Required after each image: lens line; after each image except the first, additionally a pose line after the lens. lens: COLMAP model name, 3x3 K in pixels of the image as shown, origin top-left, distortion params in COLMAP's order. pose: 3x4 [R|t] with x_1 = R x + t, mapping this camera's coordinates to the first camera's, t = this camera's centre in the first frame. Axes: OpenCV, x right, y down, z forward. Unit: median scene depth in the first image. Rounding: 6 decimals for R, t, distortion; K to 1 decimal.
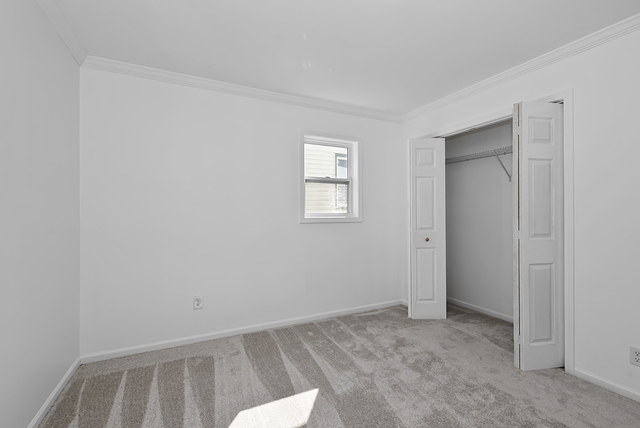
lens RADIAL K [[285.5, 0, 321.5], [0, 285.5, 213.5], [0, 0, 1]] dist [-0.011745, 0.000078]
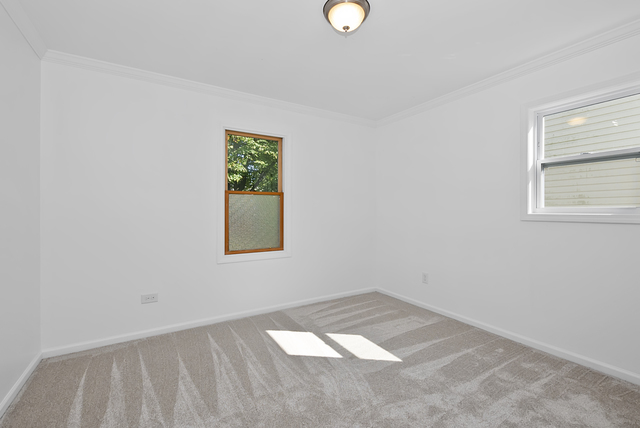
lens RADIAL K [[285.5, 0, 322.2], [0, 285.5, 214.2], [0, 0, 1]] dist [-0.011745, 0.000078]
pose [[0.057944, 0.010556, -0.998264, 0.903952], [0.001711, 0.999942, 0.010673, 0.007065], [0.998318, -0.002326, 0.057923, 0.496864]]
